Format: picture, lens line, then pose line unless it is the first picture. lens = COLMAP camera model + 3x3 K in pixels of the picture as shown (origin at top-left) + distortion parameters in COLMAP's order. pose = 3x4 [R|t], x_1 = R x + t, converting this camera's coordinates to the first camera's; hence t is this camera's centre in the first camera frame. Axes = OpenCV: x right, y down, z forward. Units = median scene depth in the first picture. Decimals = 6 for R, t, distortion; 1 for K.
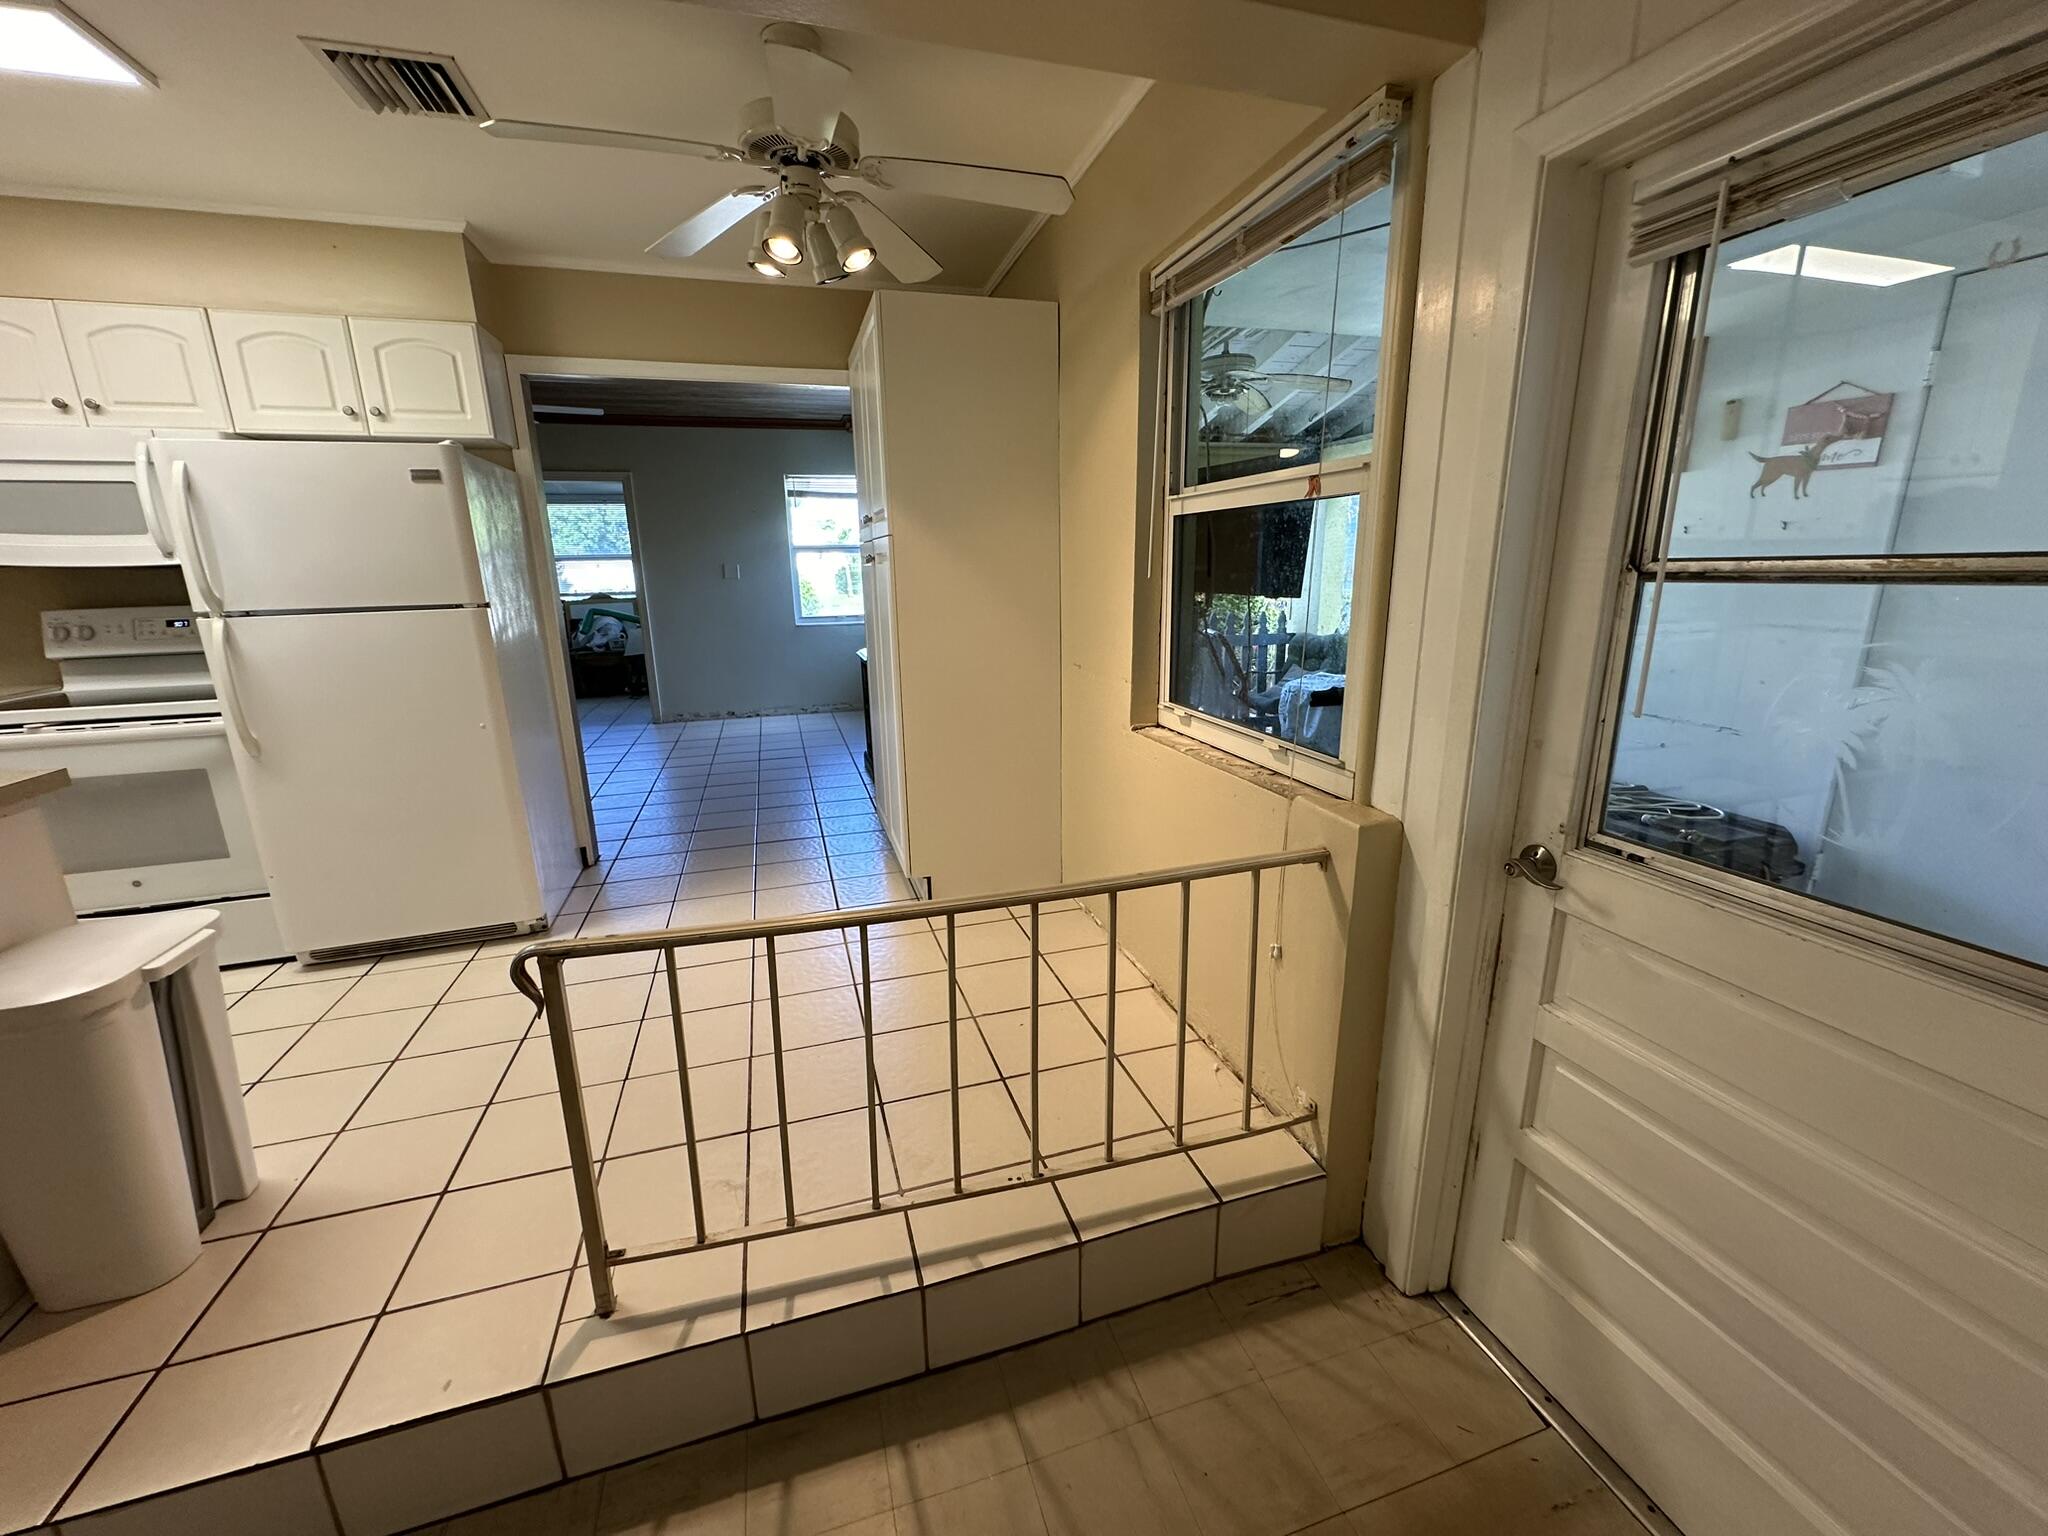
lens RADIAL K [[818.4, 0, 1028.5], [0, 818.4, 769.2], [0, 0, 1]] dist [-0.002326, -0.000539]
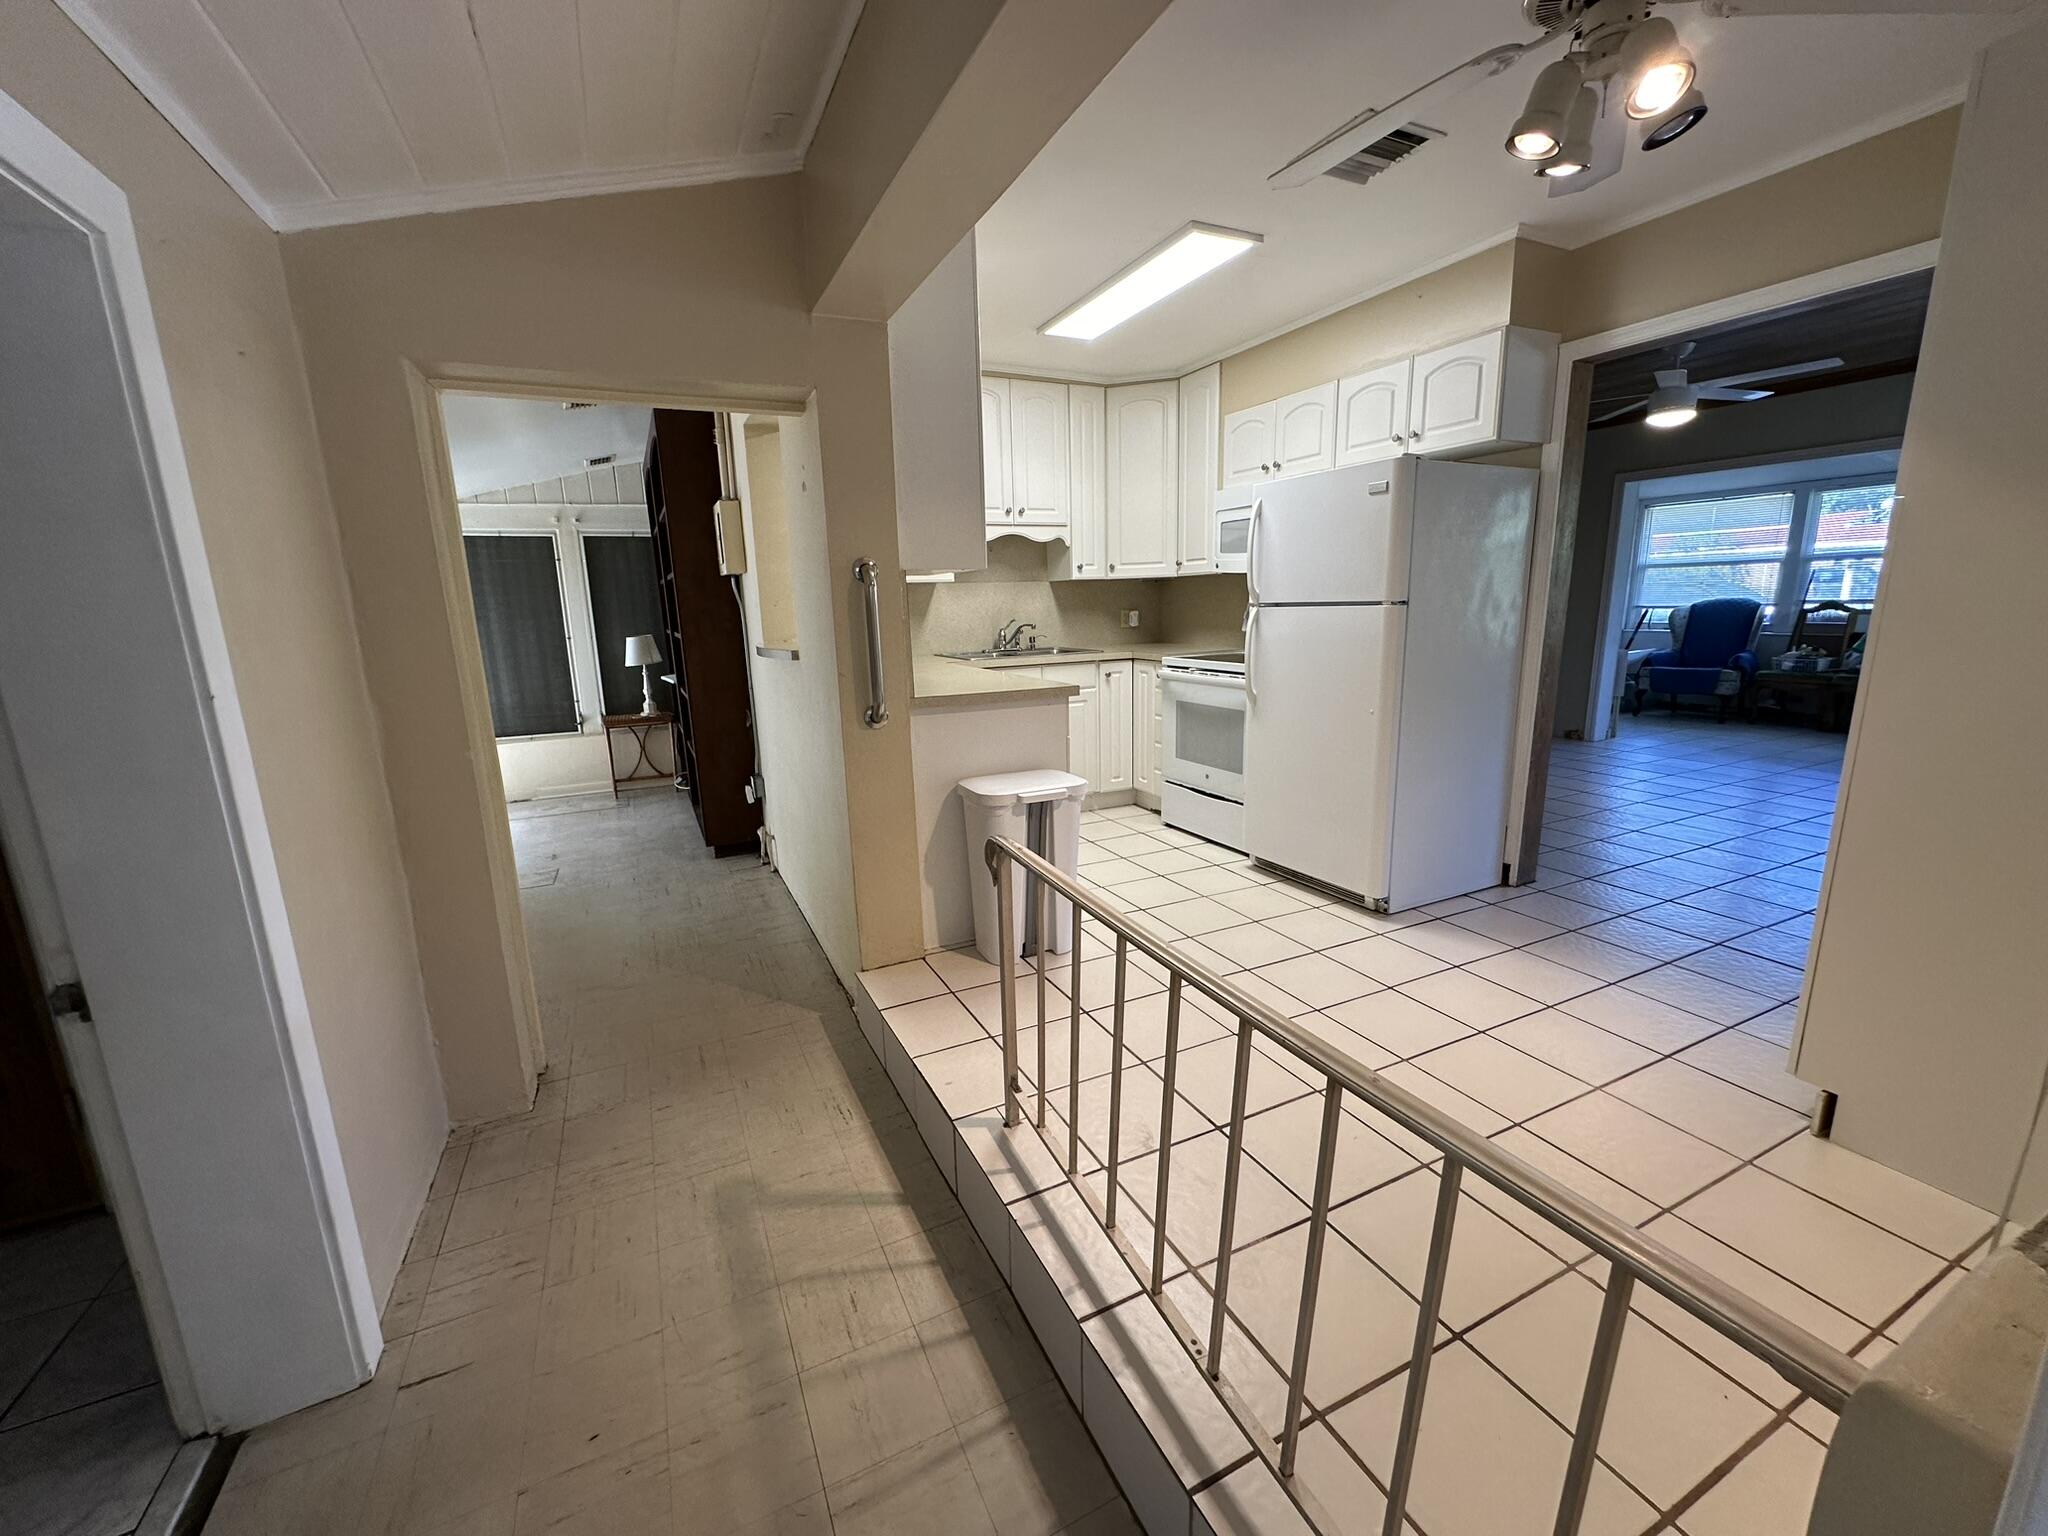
lens RADIAL K [[818.4, 0, 1022.5], [0, 818.4, 769.4], [0, 0, 1]] dist [-0.002326, -0.000539]
pose [[0.145388, 0.217846, -0.965093, 0.346666], [-0.221456, 0.957873, 0.182855, -0.076056], [0.964272, 0.187140, 0.187507, 0.350375]]
